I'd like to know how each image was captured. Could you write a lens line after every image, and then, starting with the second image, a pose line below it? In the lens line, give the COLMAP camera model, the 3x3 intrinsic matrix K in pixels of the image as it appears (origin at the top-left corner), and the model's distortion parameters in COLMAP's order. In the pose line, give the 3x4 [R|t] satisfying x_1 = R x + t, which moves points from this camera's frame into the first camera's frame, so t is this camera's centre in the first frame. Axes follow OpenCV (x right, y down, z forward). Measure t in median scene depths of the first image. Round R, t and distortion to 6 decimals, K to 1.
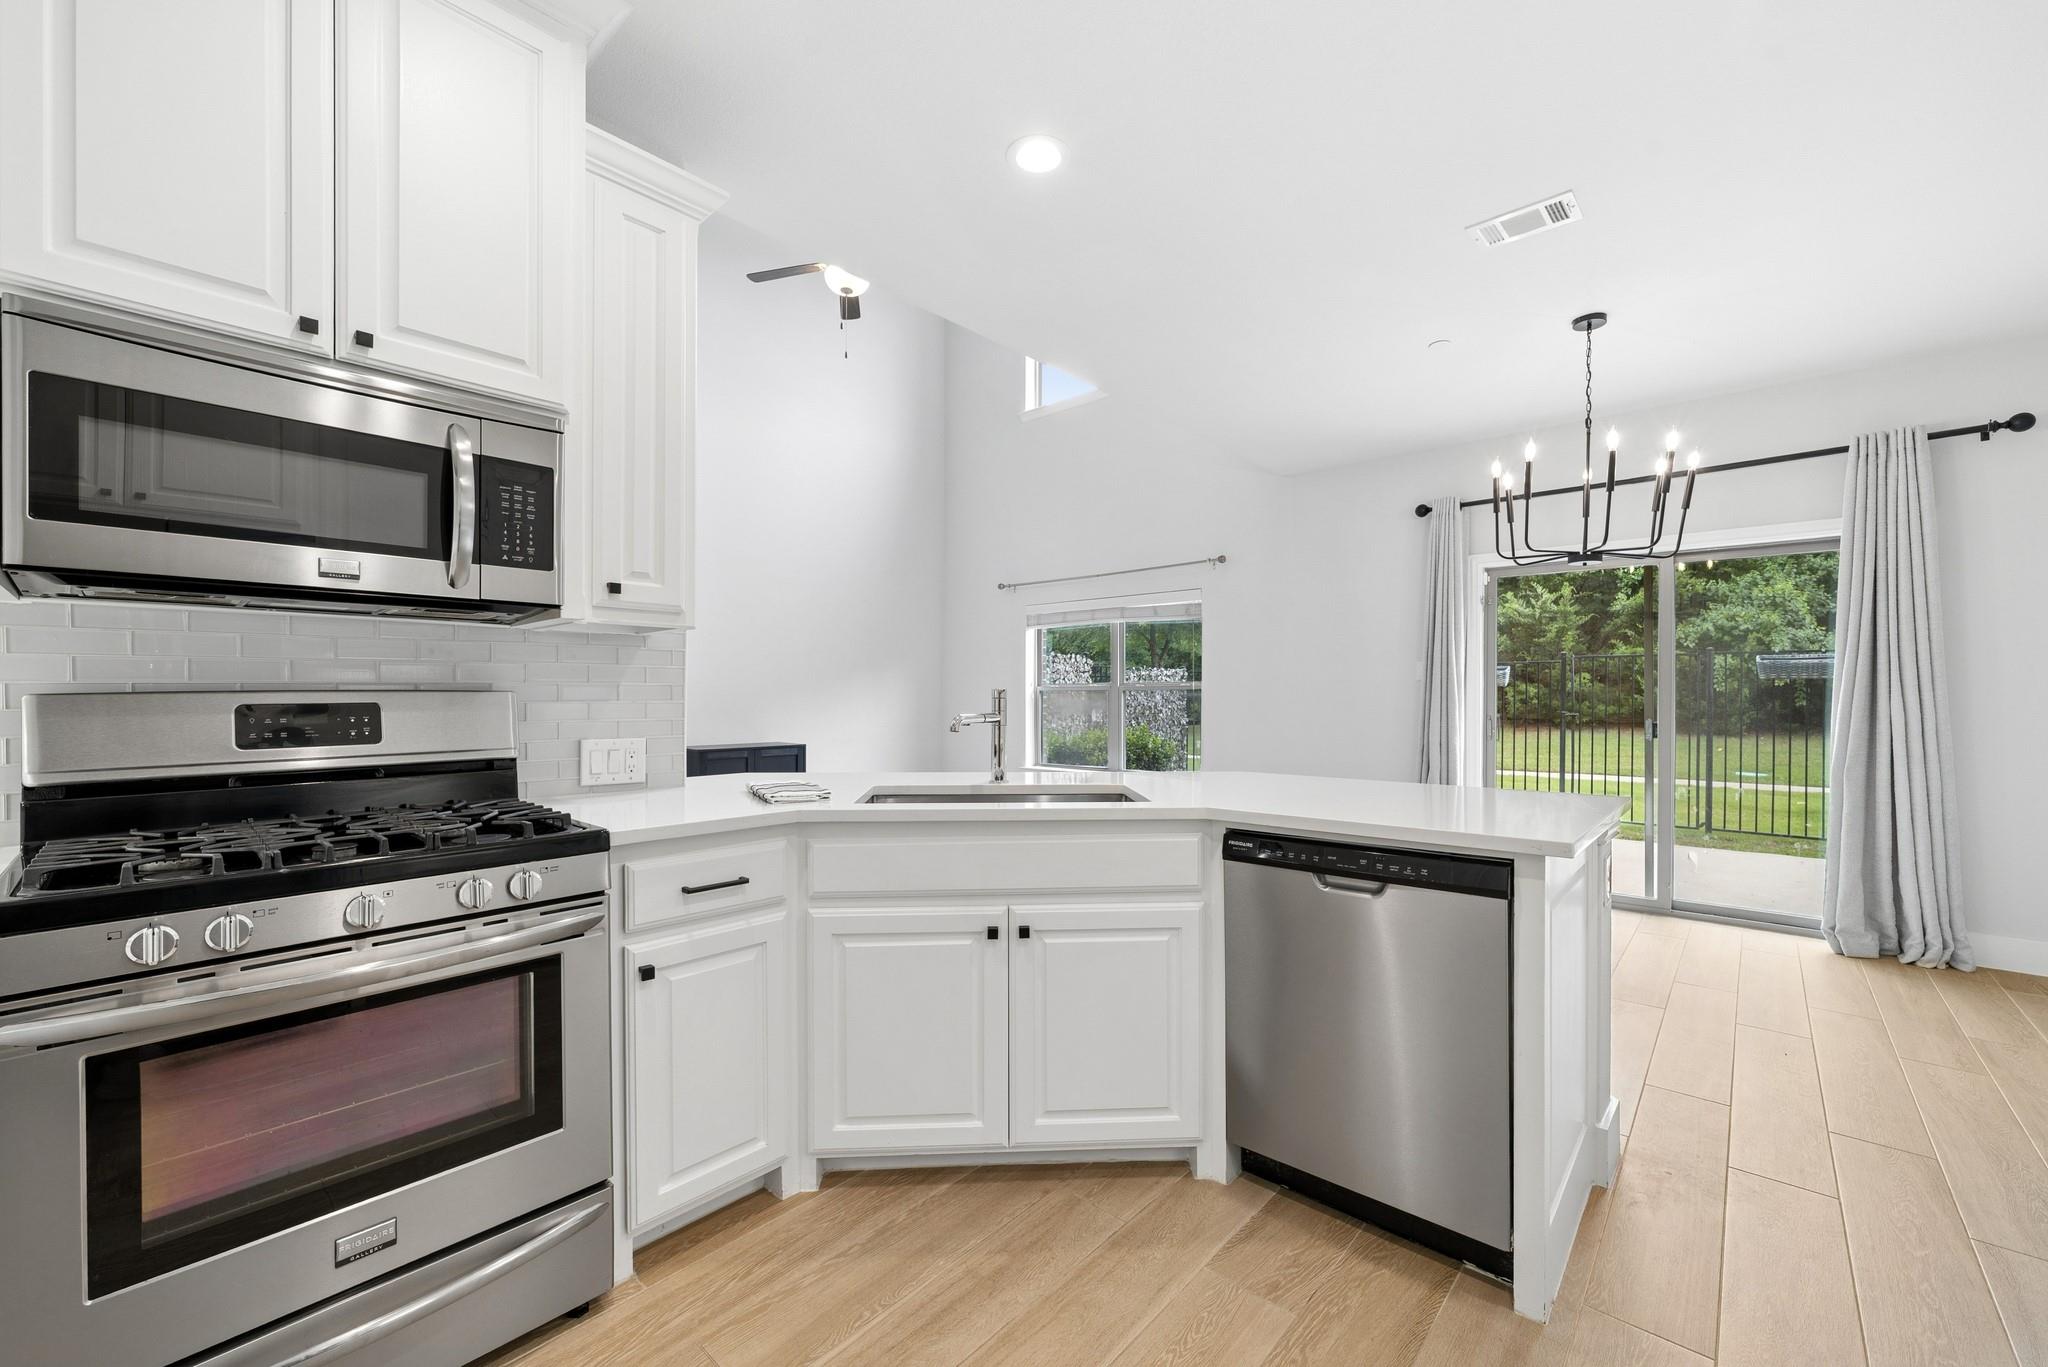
lens RADIAL K [[811.2, 0, 1033.0], [0, 811.2, 692.7], [0, 0, 1]] dist [0.002146, 0.000059]
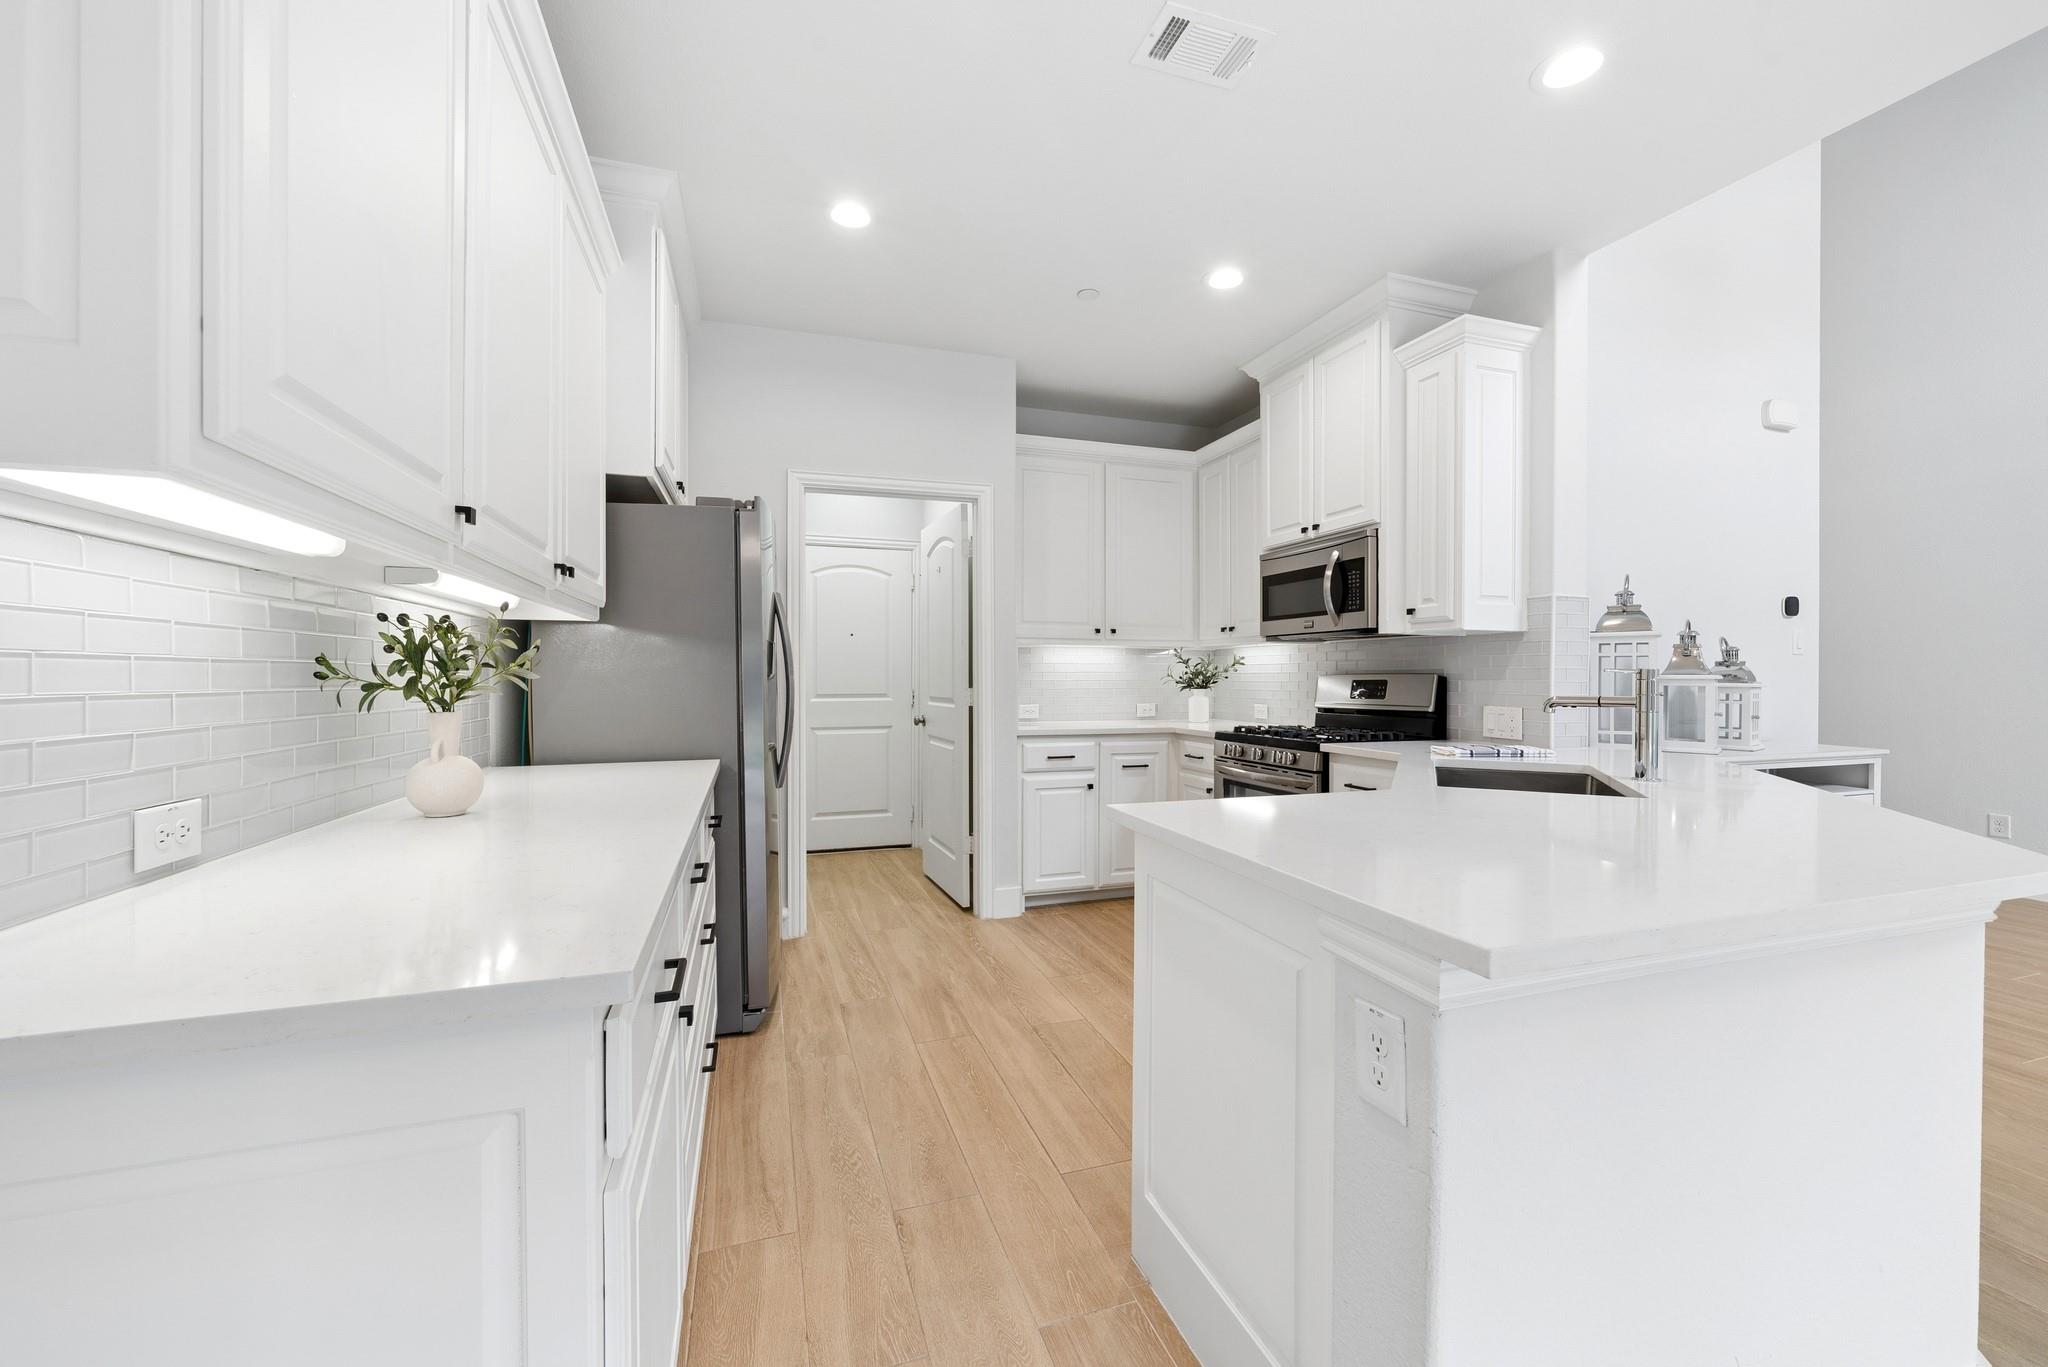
lens RADIAL K [[811.2, 0, 1028.1], [0, 811.2, 676.6], [0, 0, 1]] dist [0.002146, 0.000059]
pose [[-0.514092, 0.002237, -0.857732, 1.480156], [-0.001576, 0.999992, 0.003553, -0.000950], [0.857734, 0.003178, -0.514084, 1.335168]]
